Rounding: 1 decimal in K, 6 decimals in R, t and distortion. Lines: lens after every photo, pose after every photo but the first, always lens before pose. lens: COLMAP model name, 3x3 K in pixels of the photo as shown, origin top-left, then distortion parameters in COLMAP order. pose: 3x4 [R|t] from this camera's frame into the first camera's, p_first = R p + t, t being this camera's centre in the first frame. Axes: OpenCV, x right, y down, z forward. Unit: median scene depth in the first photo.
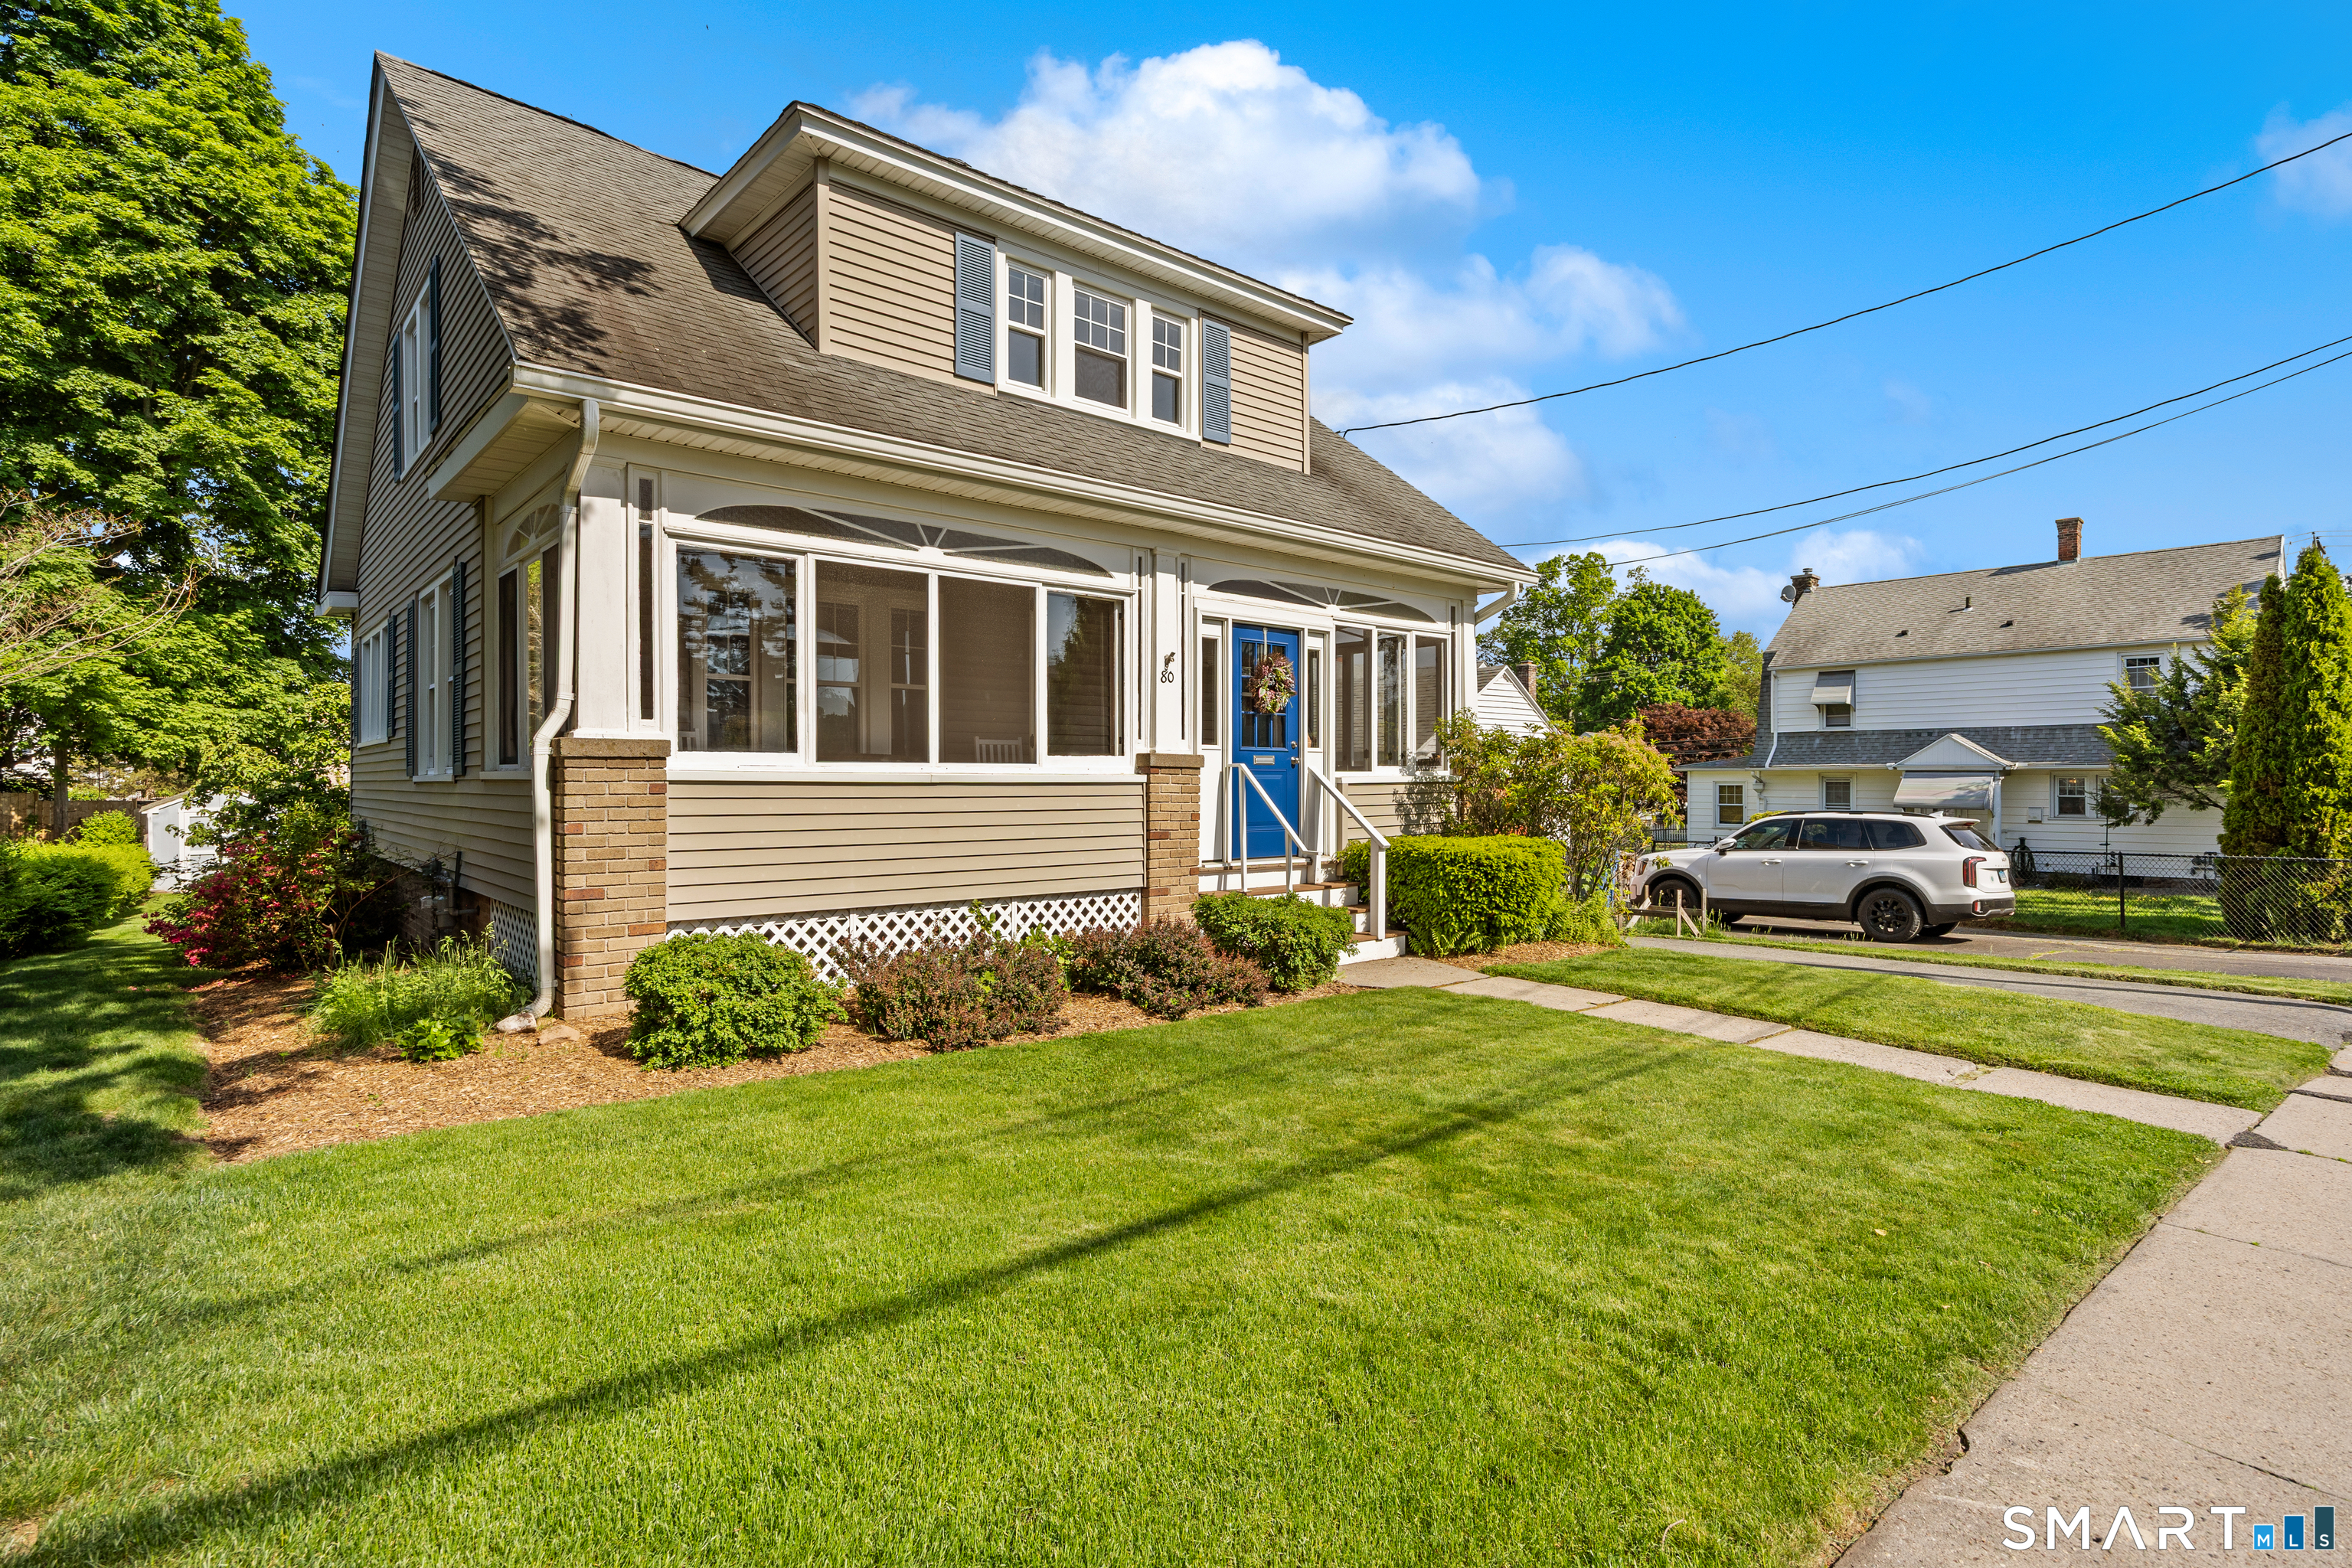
lens RADIAL K [[1180.6, 0, 1176.0], [0, 1180.6, 784.0], [0, 0, 1]] dist [-0.057365, -0.000106]
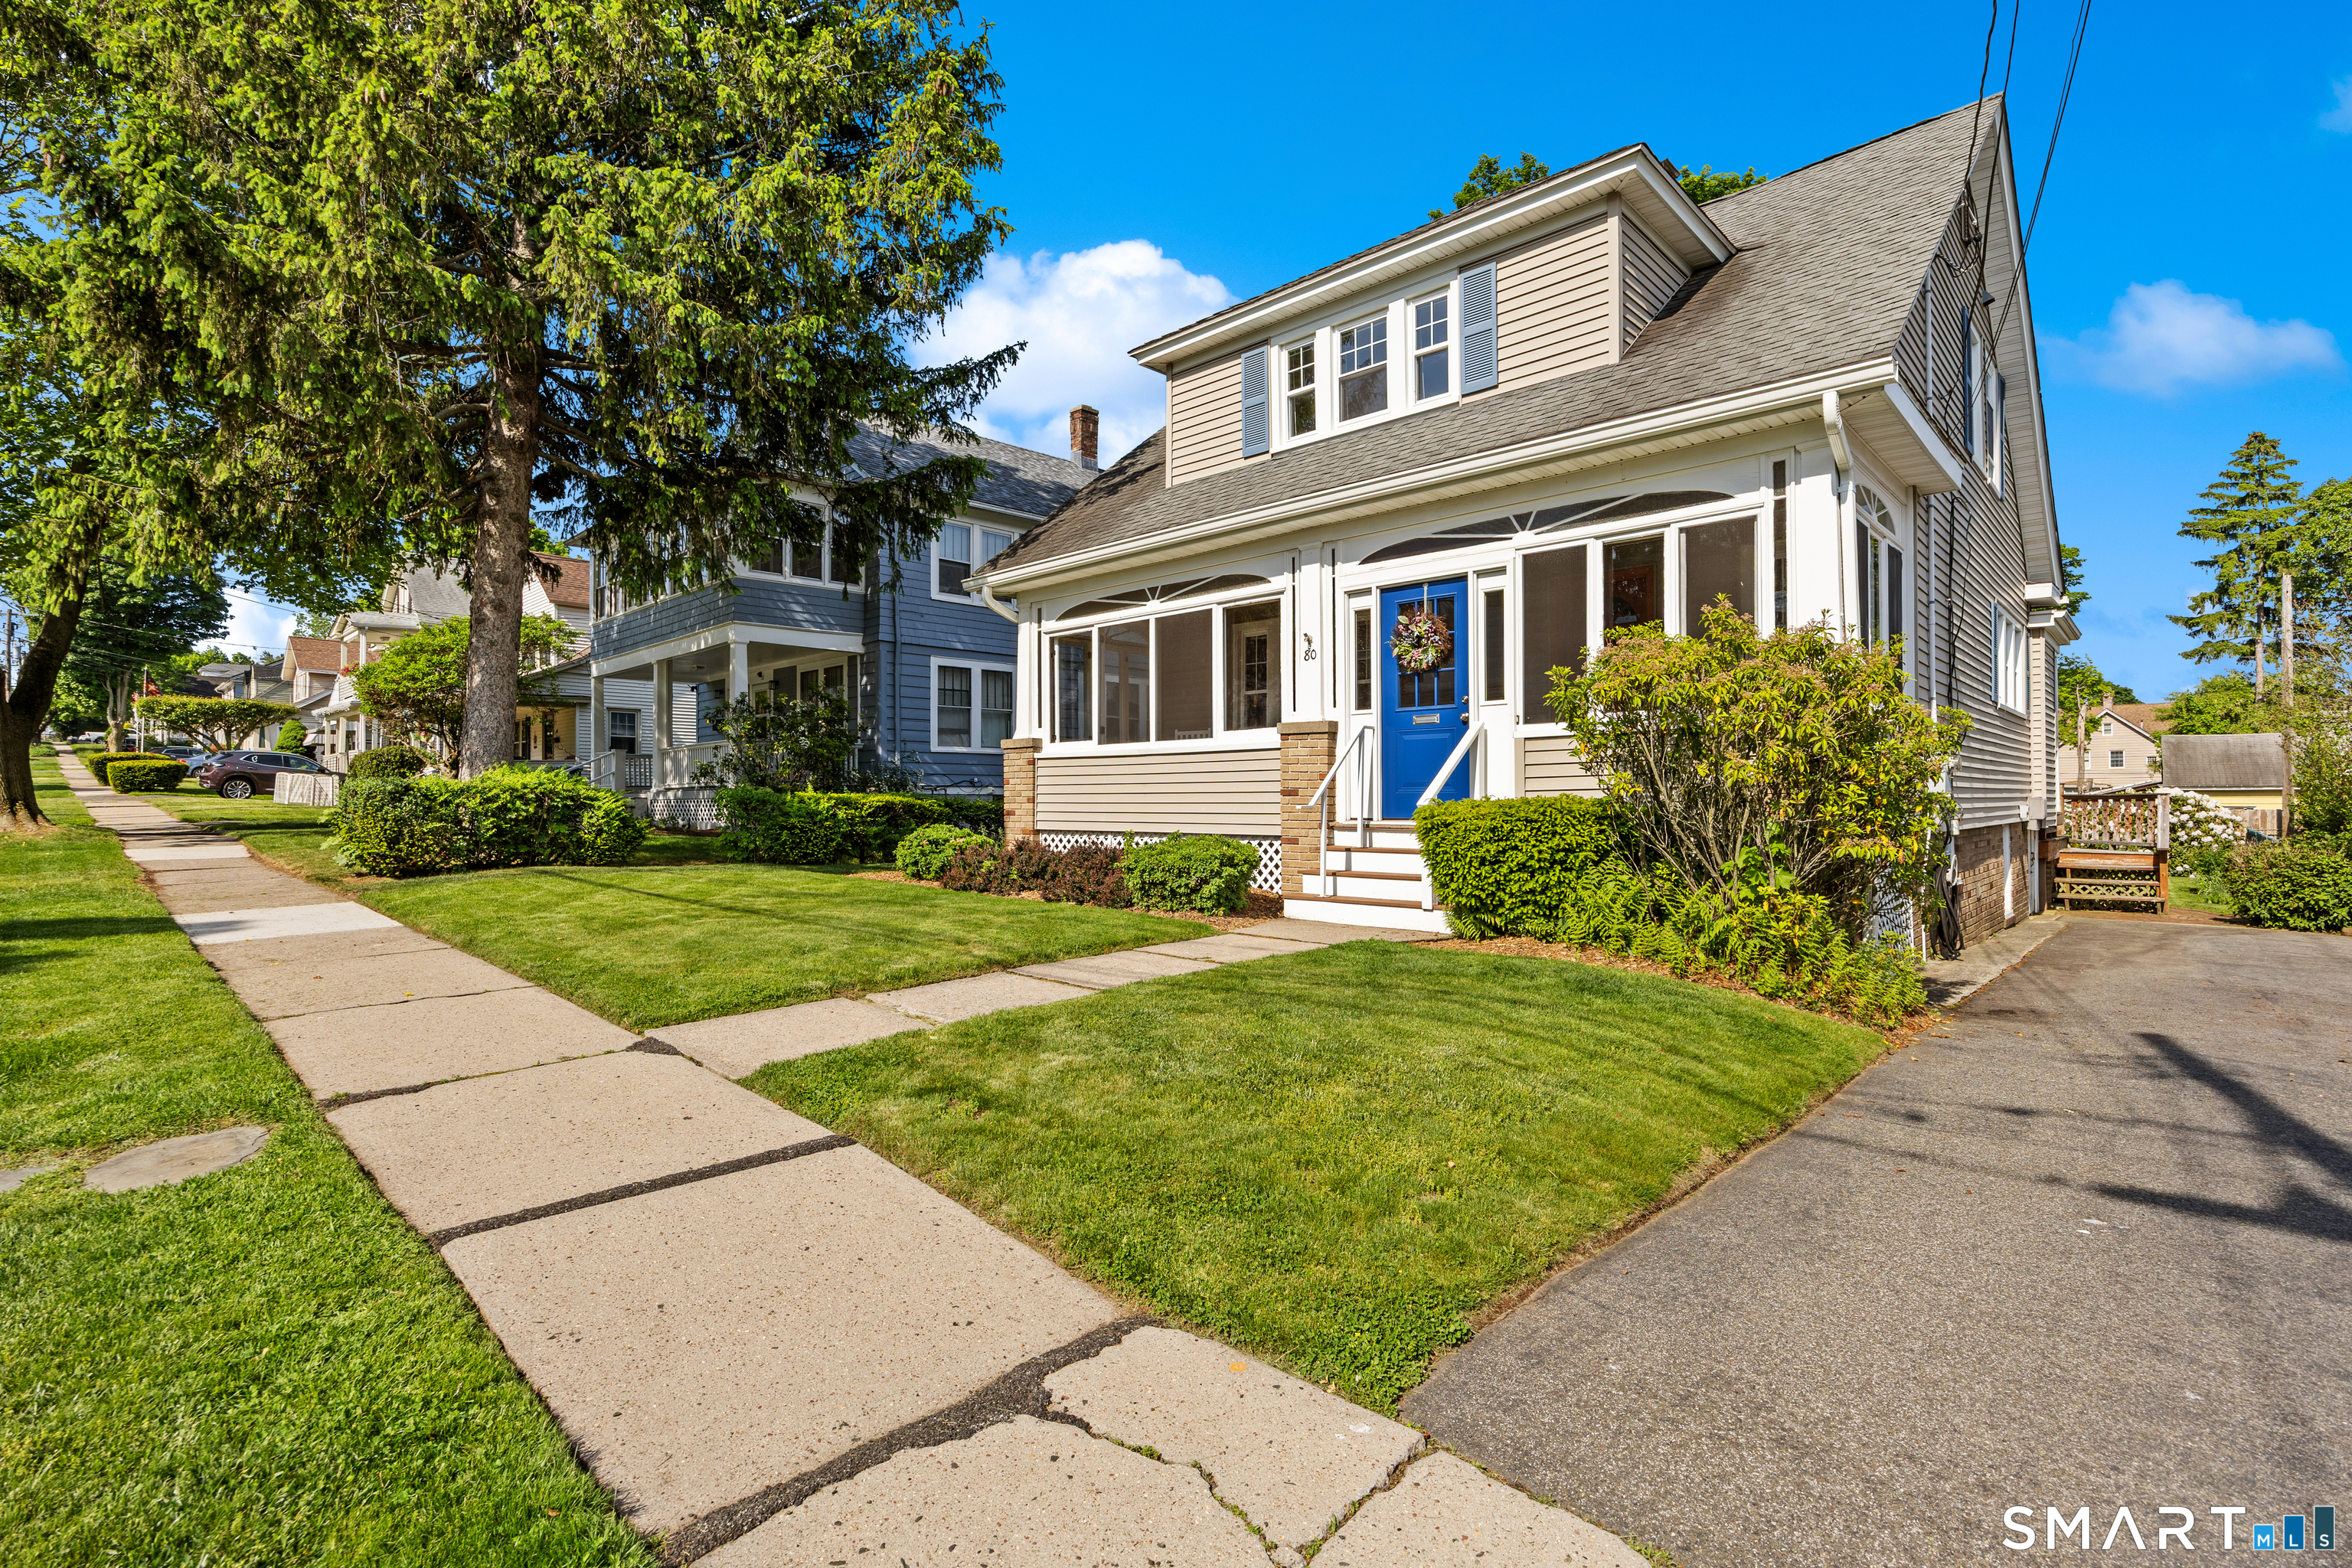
lens RADIAL K [[1095.1, 0, 1176.0], [0, 1095.1, 784.0], [0, 0, 1]] dist [-0.020790, -0.000588]
pose [[0.084655, -0.013099, -0.996324, 1.061066], [0.004692, 0.999908, -0.012747, 0.048595], [0.996399, -0.003596, 0.084709, 0.795335]]
